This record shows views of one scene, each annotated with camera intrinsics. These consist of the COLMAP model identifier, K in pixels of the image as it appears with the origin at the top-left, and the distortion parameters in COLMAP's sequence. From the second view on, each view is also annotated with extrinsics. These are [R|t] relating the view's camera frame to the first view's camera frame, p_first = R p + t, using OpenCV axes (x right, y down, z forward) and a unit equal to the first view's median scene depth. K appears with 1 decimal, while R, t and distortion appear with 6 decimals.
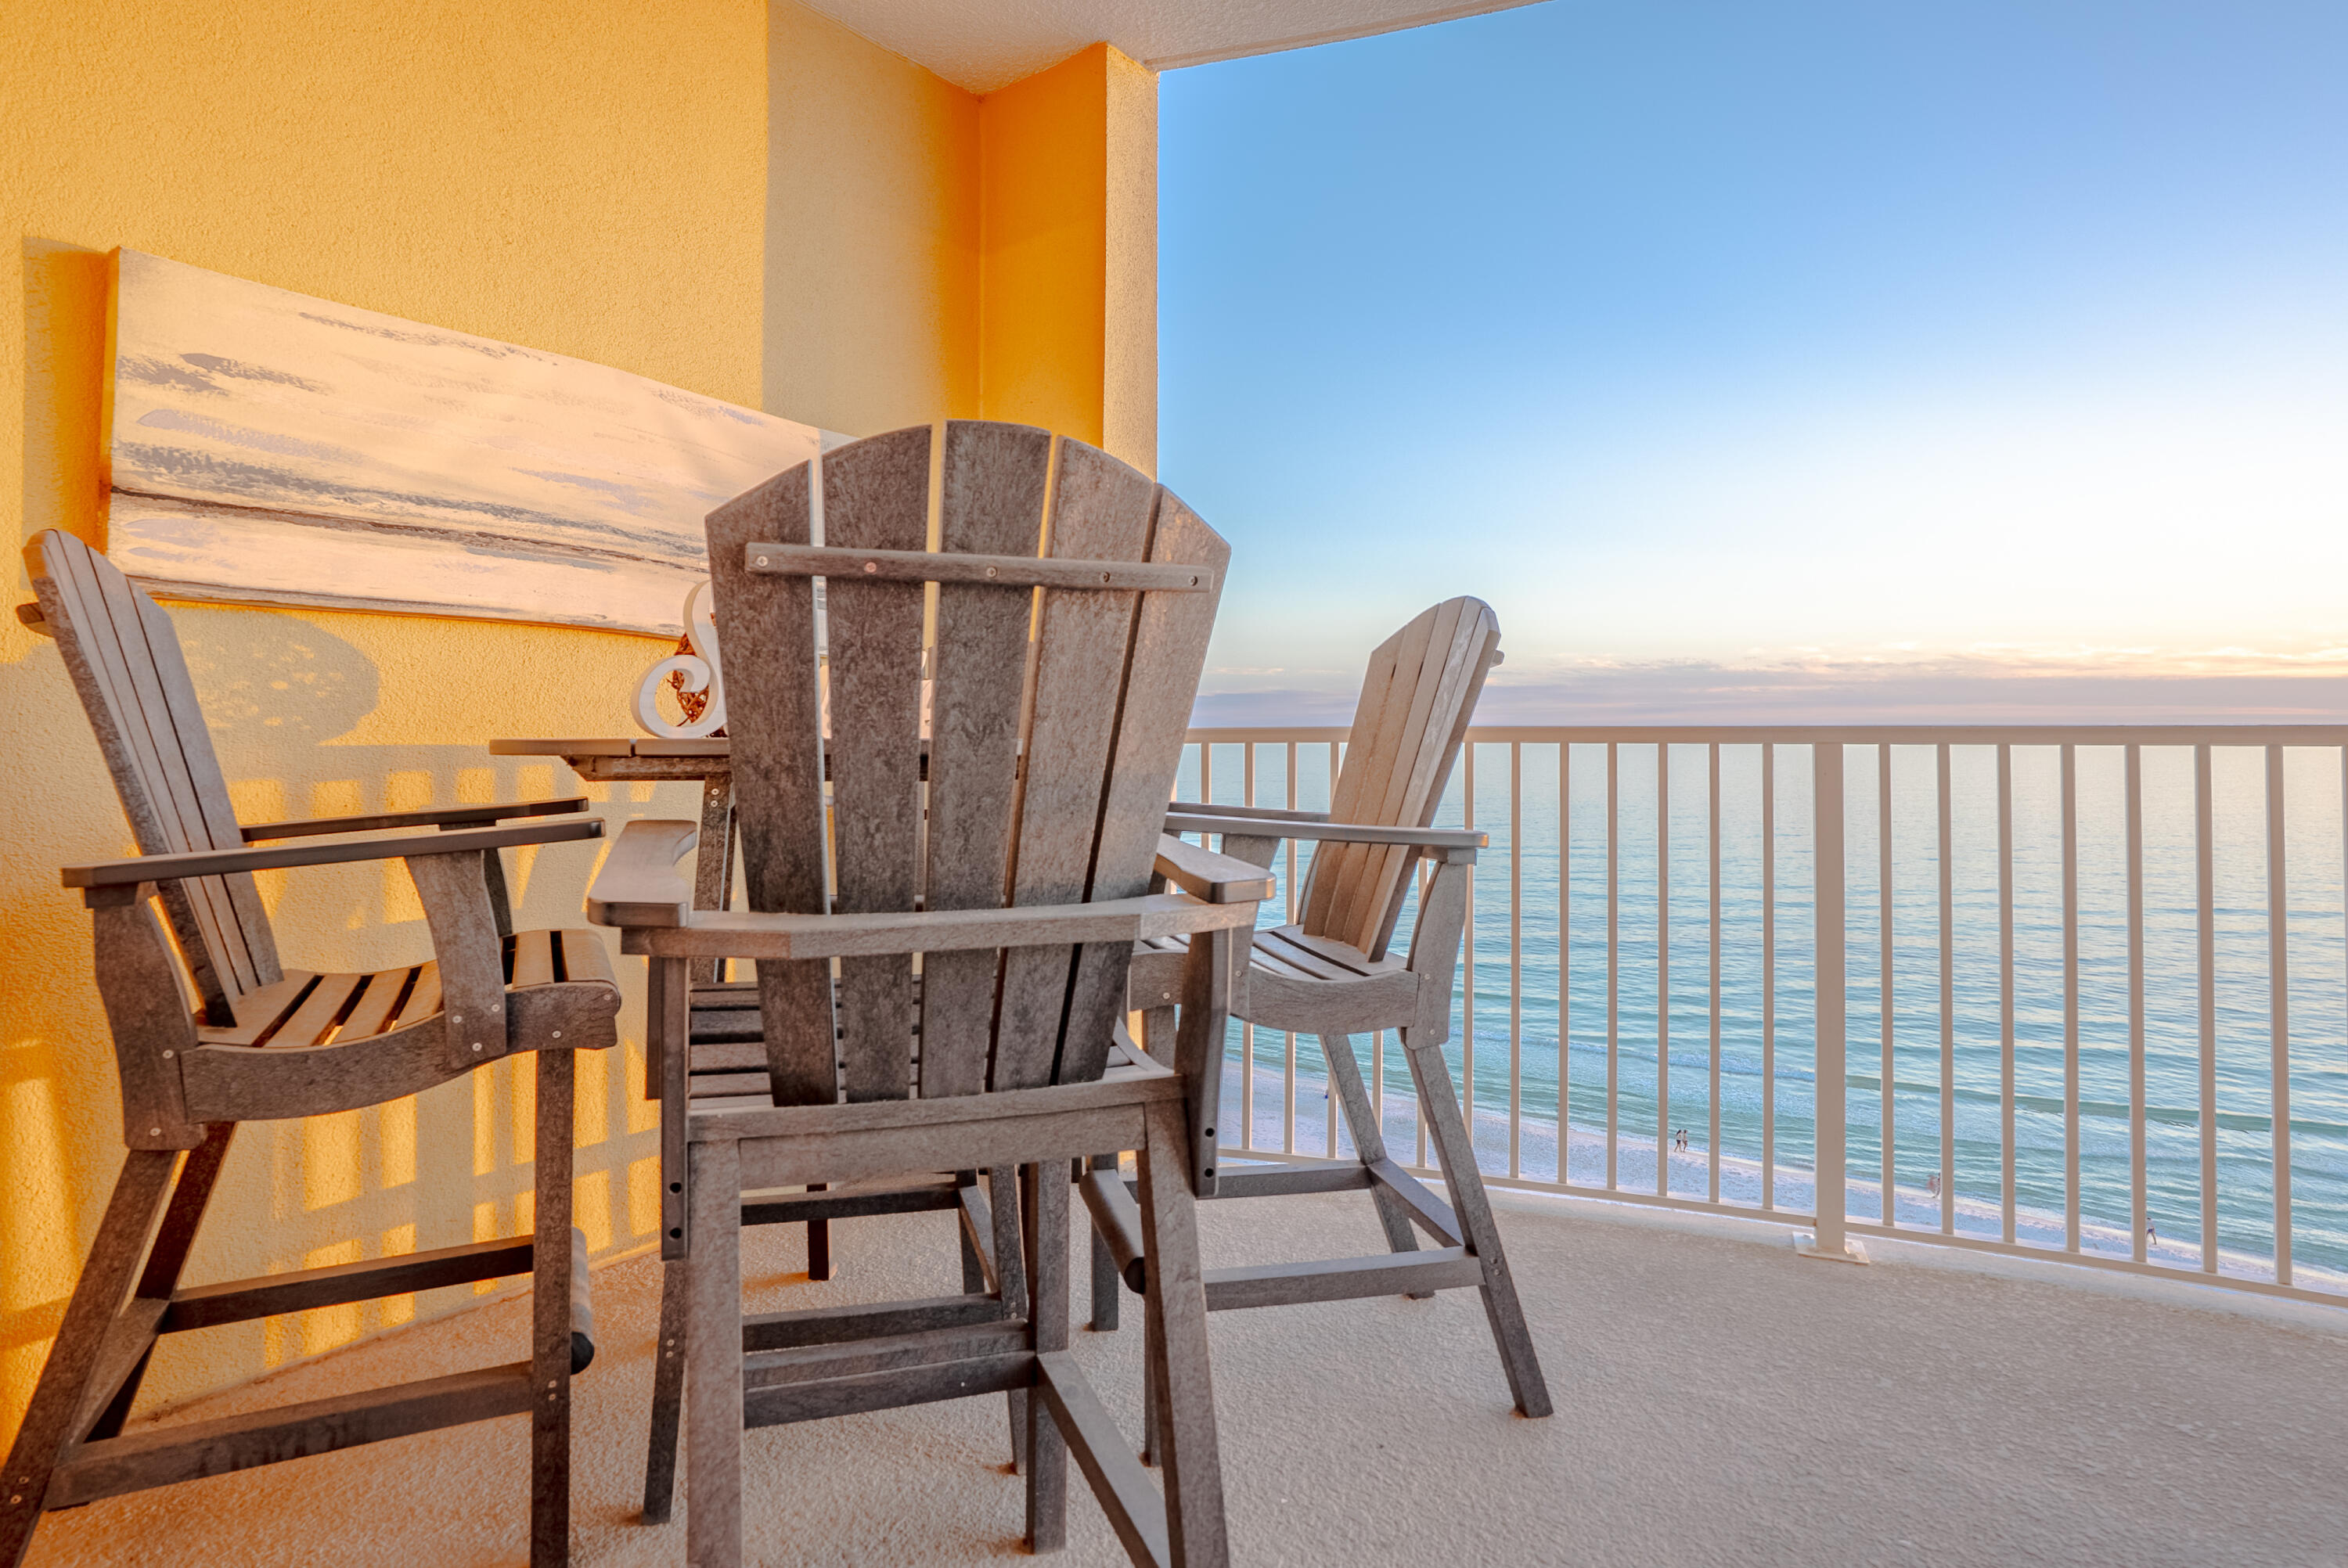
lens RADIAL K [[1230.0, 0, 1132.4], [0, 1230.0, 728.2], [0, 0, 1]] dist [-0.039609, 0.006936]
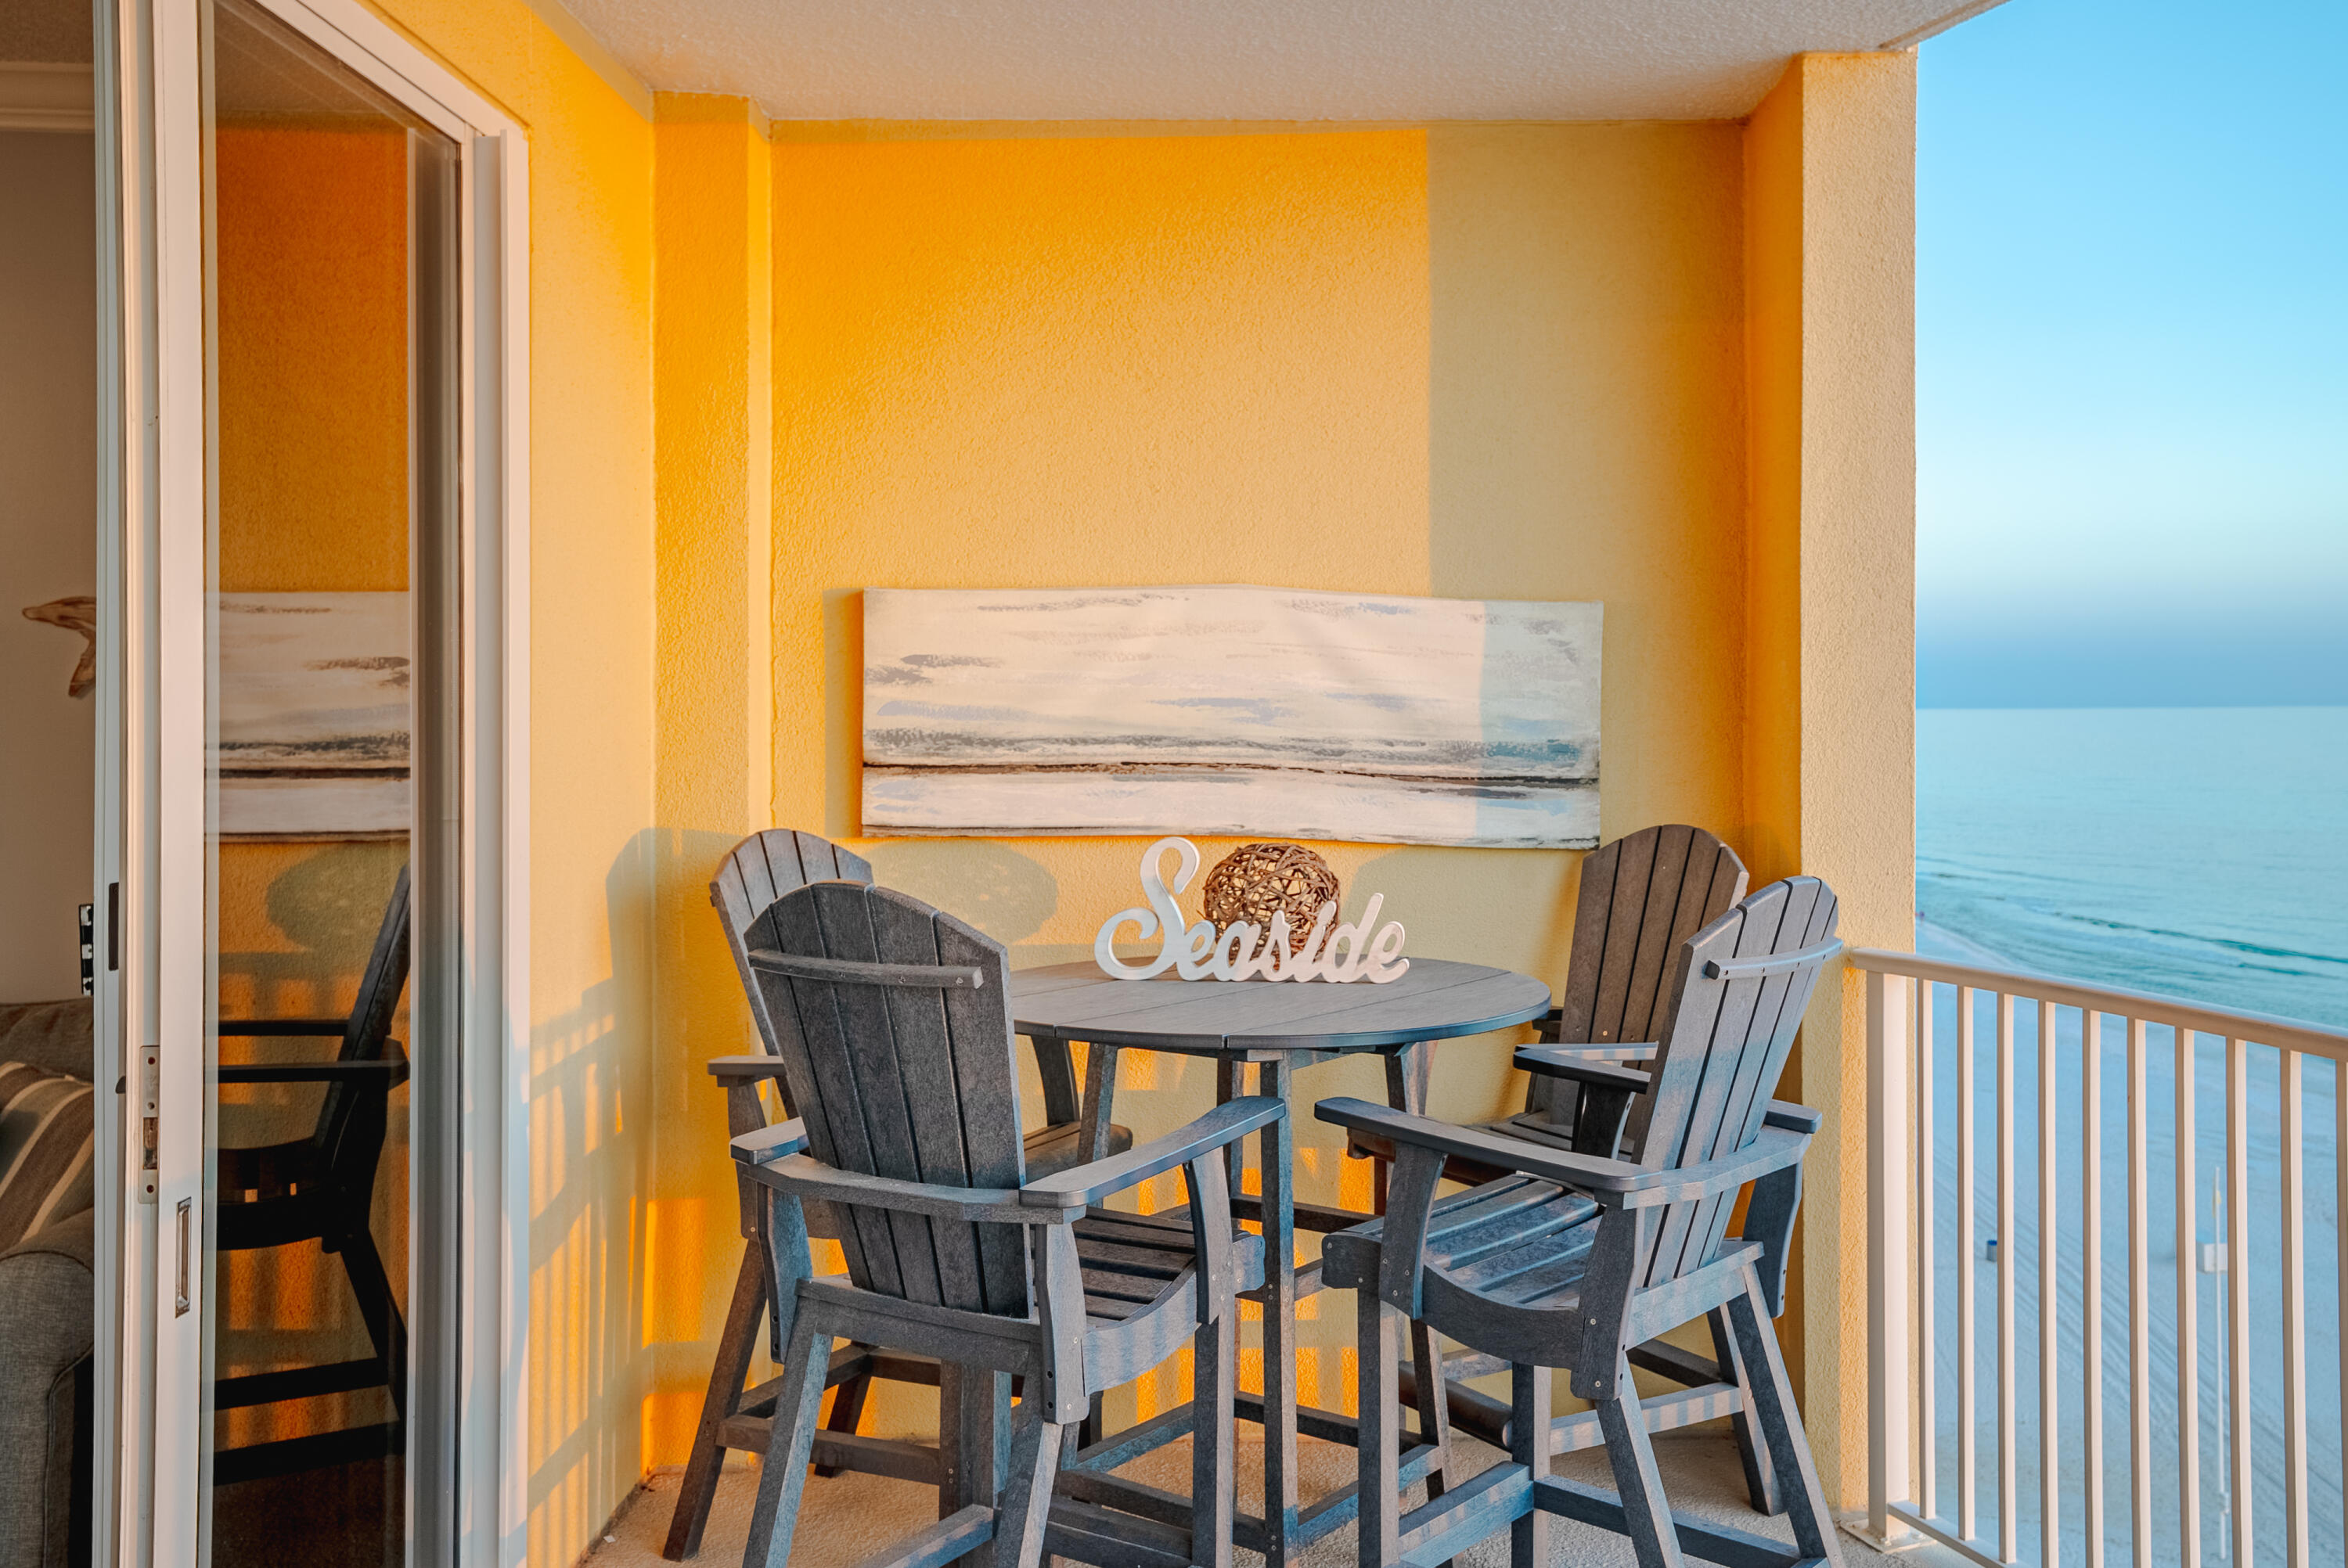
lens RADIAL K [[2078.3, 0, 1242.2], [0, 2078.3, 709.3], [0, 0, 1]] dist [-0.005860, -0.008701]
pose [[0.621427, -0.003269, -0.783465, 1.126723], [0.009498, 0.999949, 0.003362, -0.229109], [0.783414, -0.009531, 0.621427, -0.133474]]
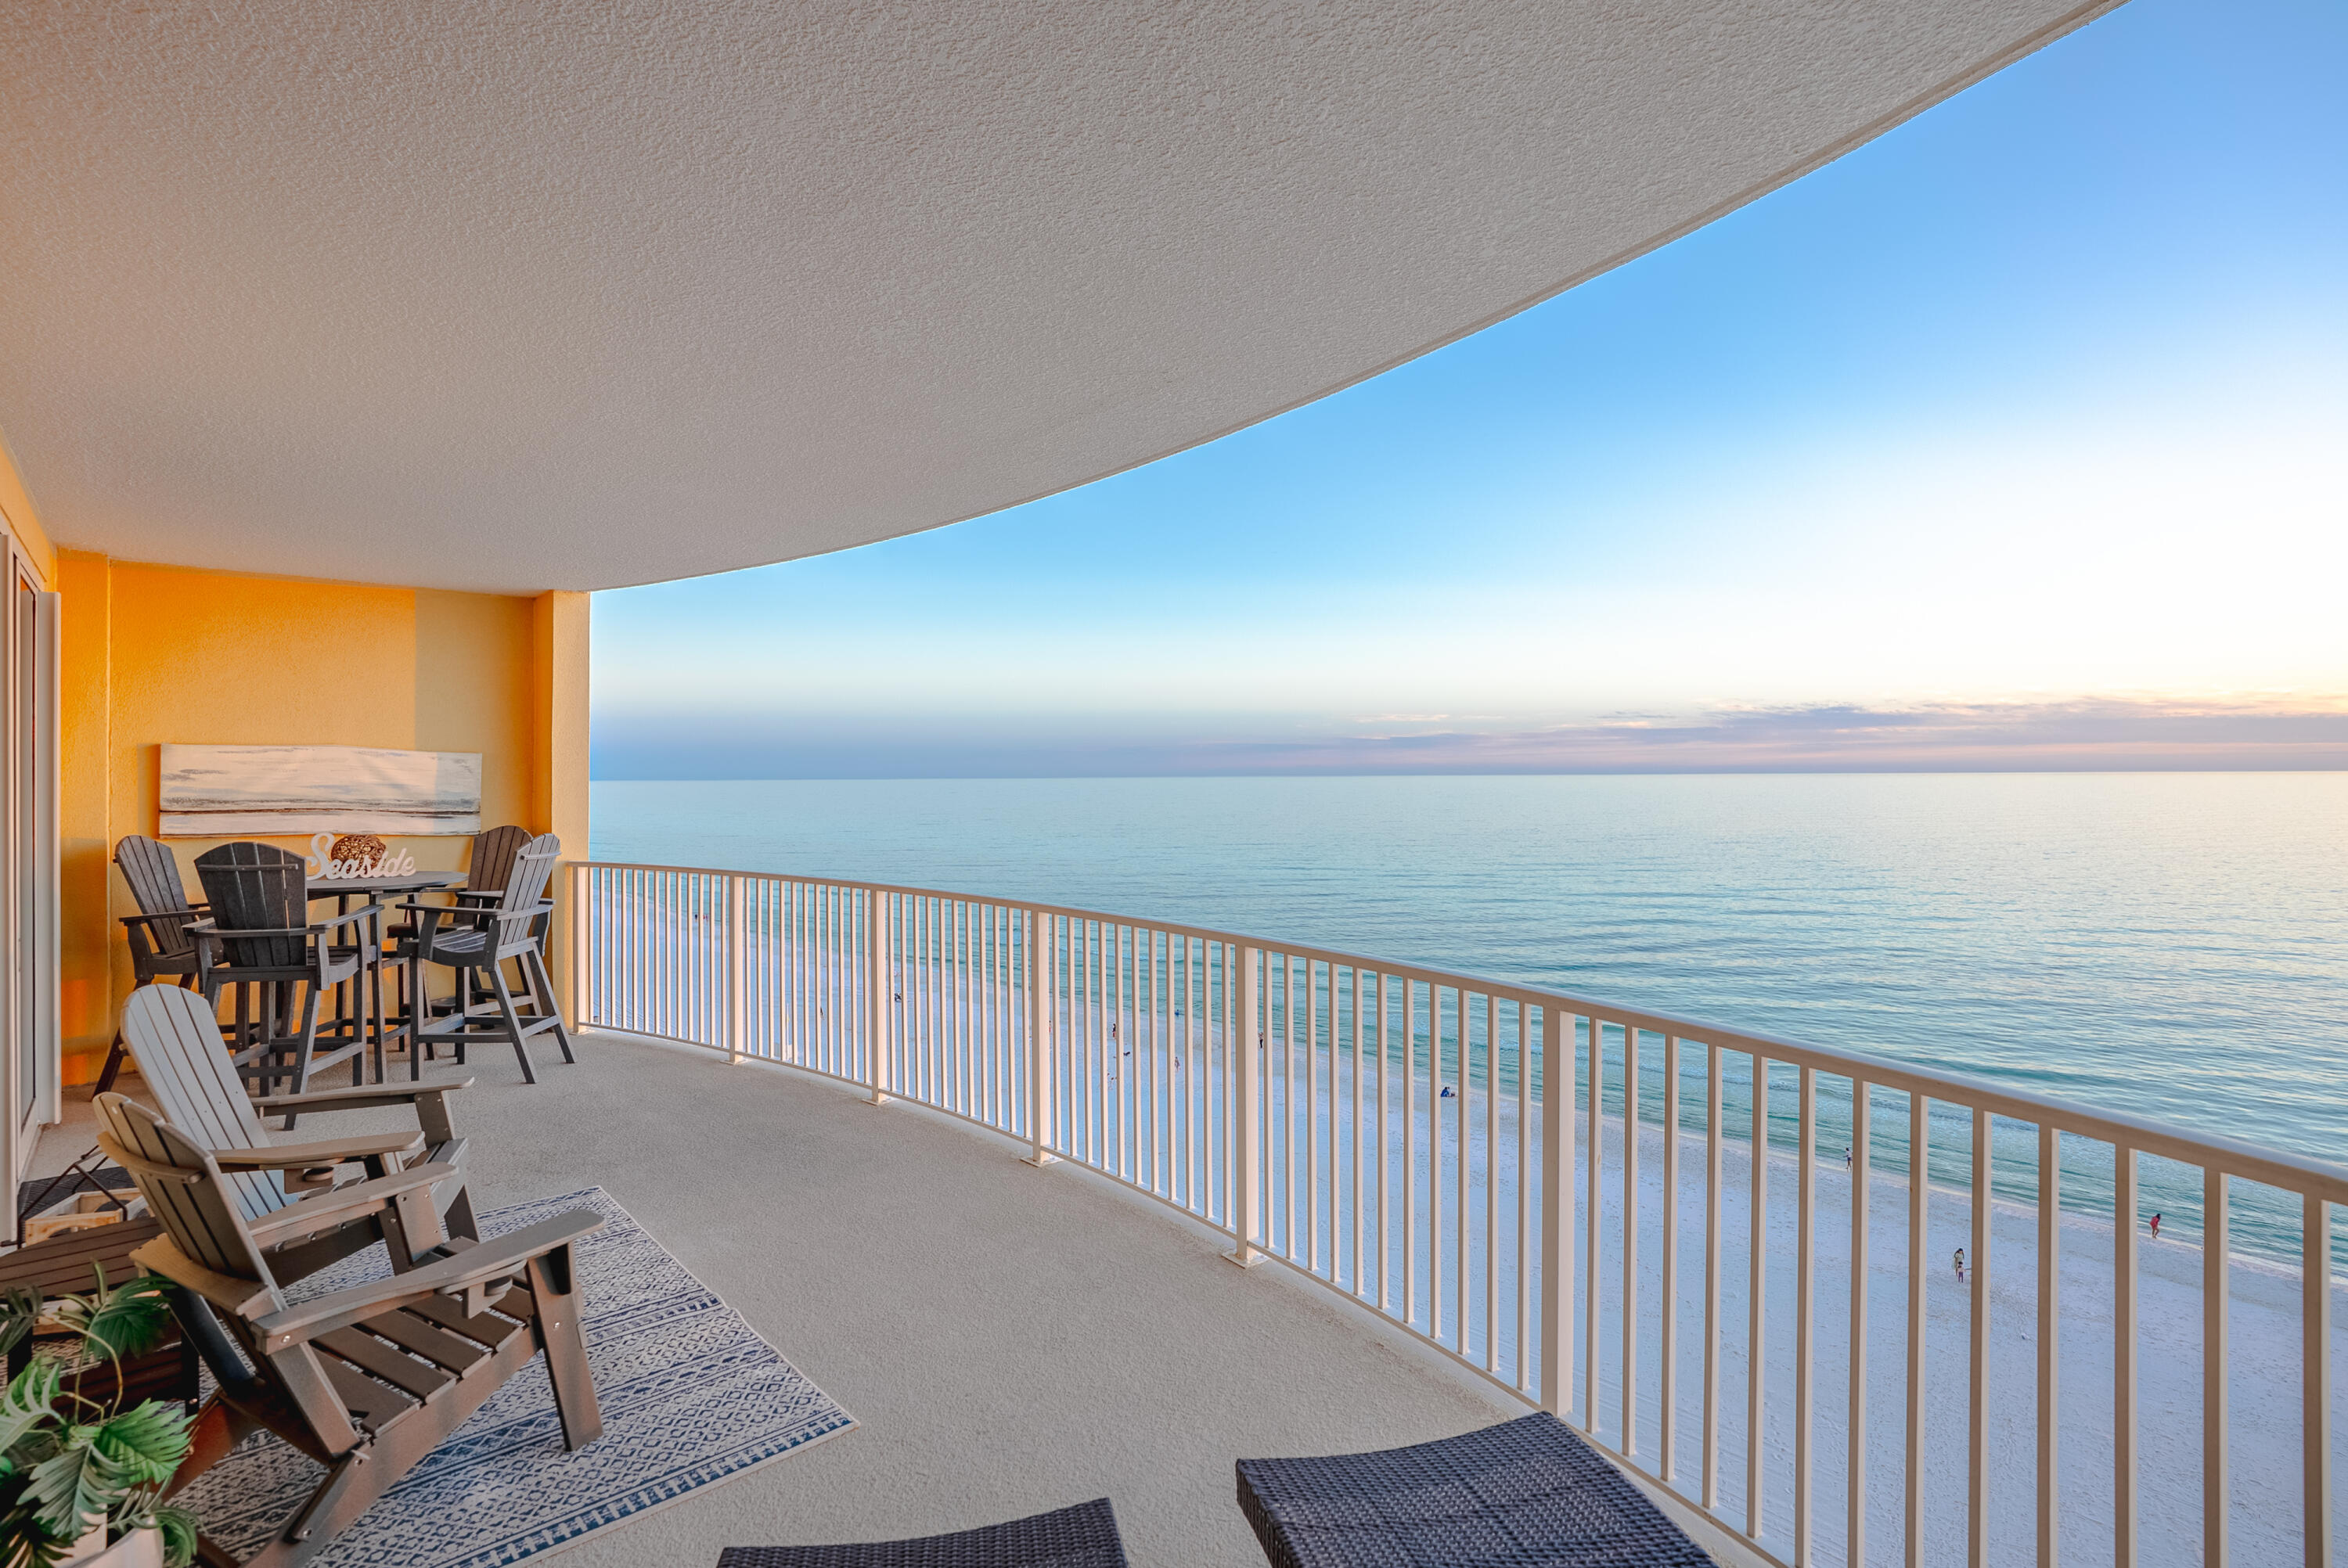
lens RADIAL K [[1102.0, 0, 1193.8], [0, 1102.0, 771.9], [0, 0, 1]] dist [-0.057533, 0.020111]
pose [[0.993298, -0.005511, -0.115454, 2.260991], [0.005772, 0.999981, 0.001929, -0.263089], [0.115441, -0.002583, 0.993311, -1.576332]]
